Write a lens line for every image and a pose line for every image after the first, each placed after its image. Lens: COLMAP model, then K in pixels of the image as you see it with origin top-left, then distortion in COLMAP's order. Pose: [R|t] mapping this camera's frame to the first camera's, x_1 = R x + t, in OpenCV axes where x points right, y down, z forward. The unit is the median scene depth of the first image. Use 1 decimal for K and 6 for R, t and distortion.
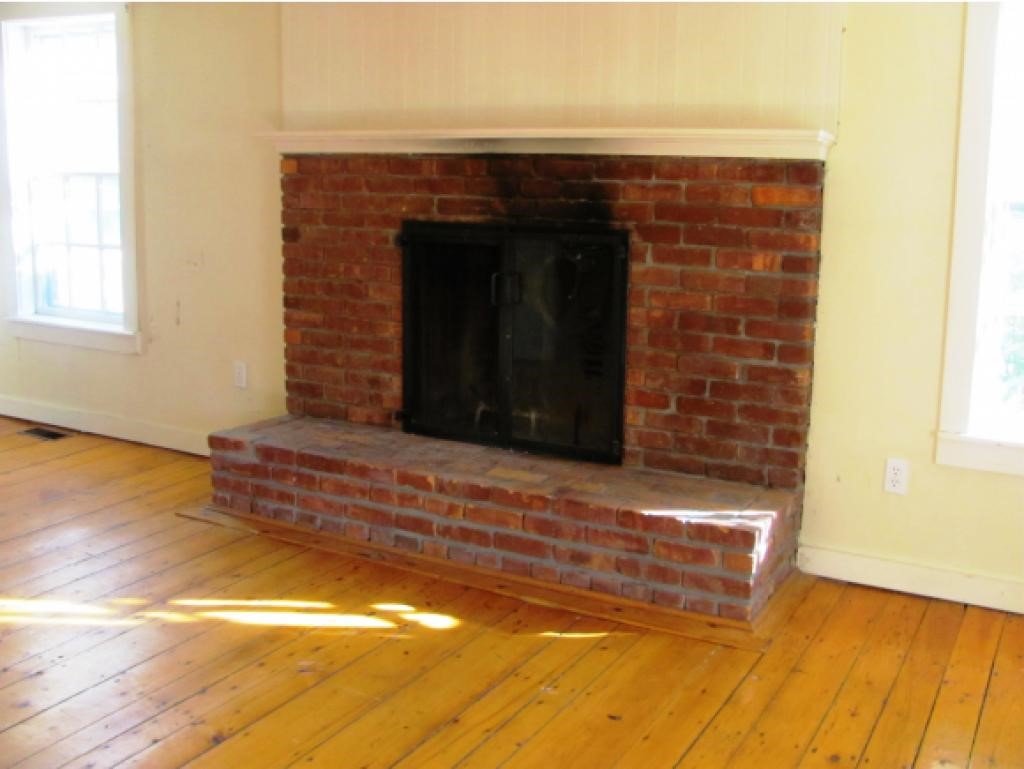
lens RADIAL K [[1074.1, 0, 512.0], [0, 1074.1, 384.5], [0, 0, 1]] dist [-0.215426, 0.289835]
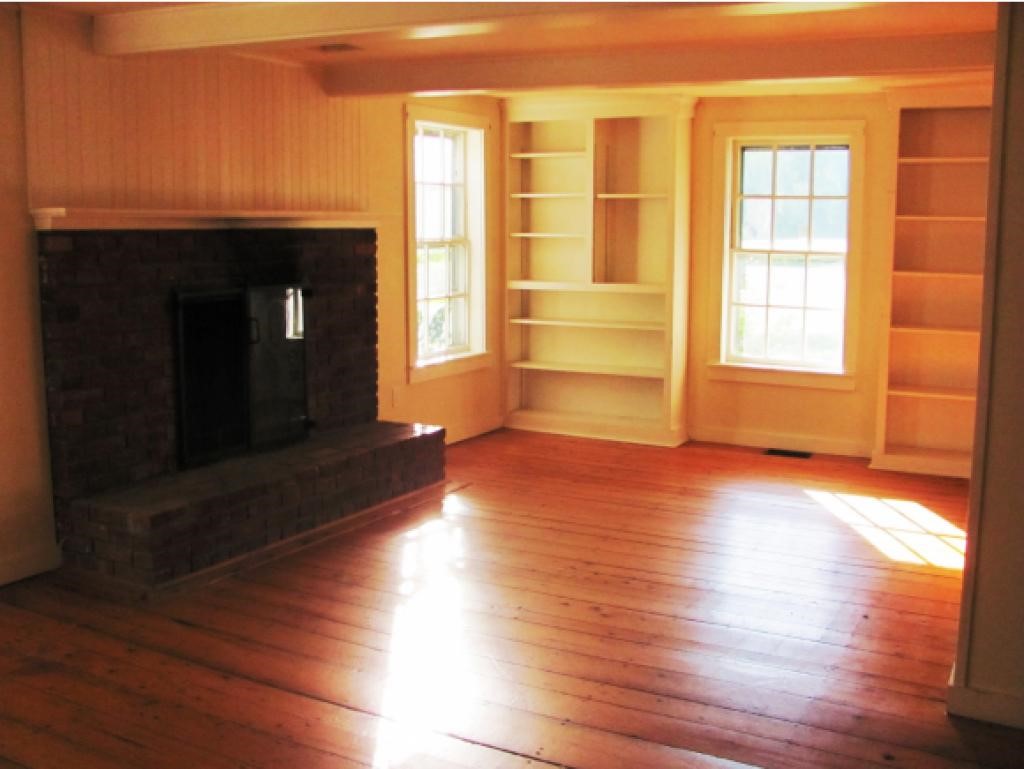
lens RADIAL K [[1074.1, 0, 512.0], [0, 1074.1, 384.5], [0, 0, 1]] dist [-0.215426, 0.289835]
pose [[-0.018778, -0.161467, 0.986699, -1.369865], [0.192434, 0.967838, 0.162043, -0.182498], [-0.981130, 0.192917, 0.012898, 0.708416]]
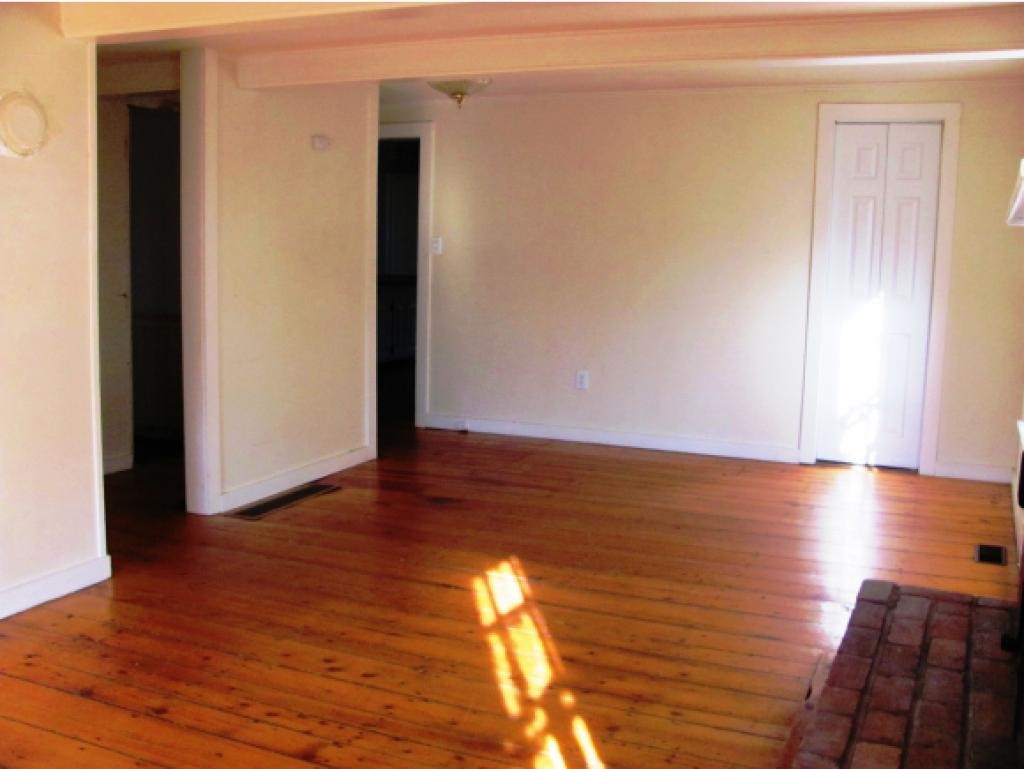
lens RADIAL K [[1074.1, 0, 512.0], [0, 1074.1, 384.5], [0, 0, 1]] dist [-0.215426, 0.289835]
pose [[0.096762, 0.130941, -0.986657, 0.532187], [-0.217842, 0.970060, 0.107374, -0.143346], [0.971176, 0.204546, 0.122389, 0.669713]]
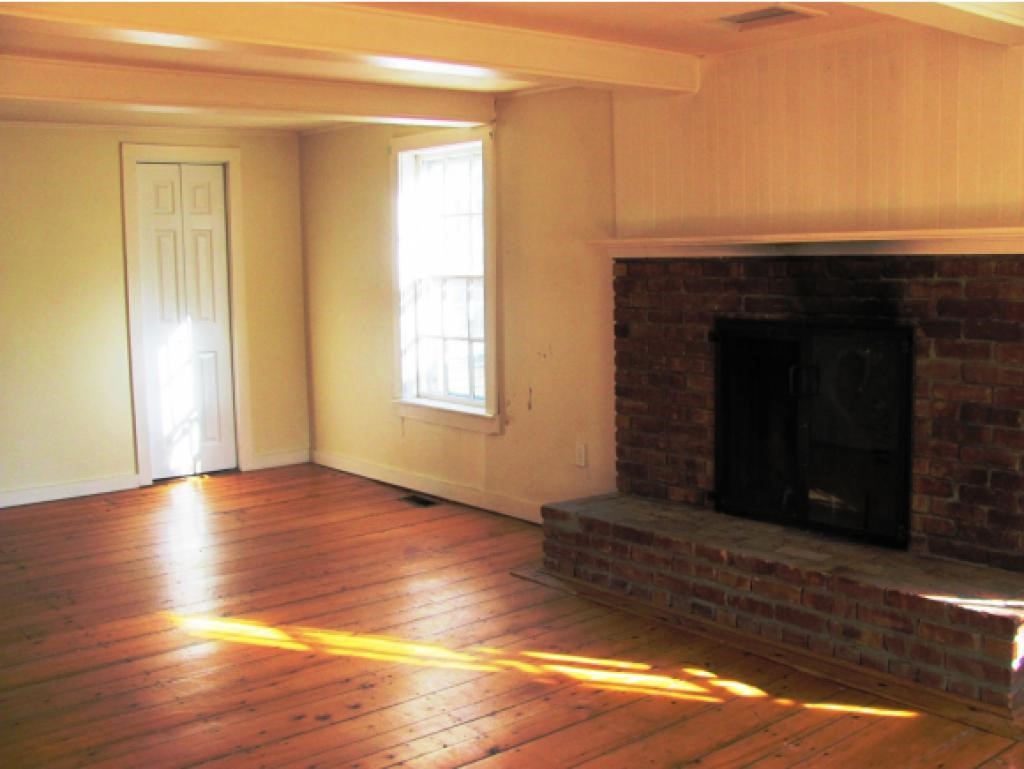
lens RADIAL K [[1074.1, 0, 512.0], [0, 1074.1, 384.5], [0, 0, 1]] dist [-0.215426, 0.289835]
pose [[0.928254, 0.008922, -0.371841, 0.123615], [-0.040584, 0.996173, -0.077410, 0.009214], [0.369727, 0.086947, 0.925063, -0.098814]]
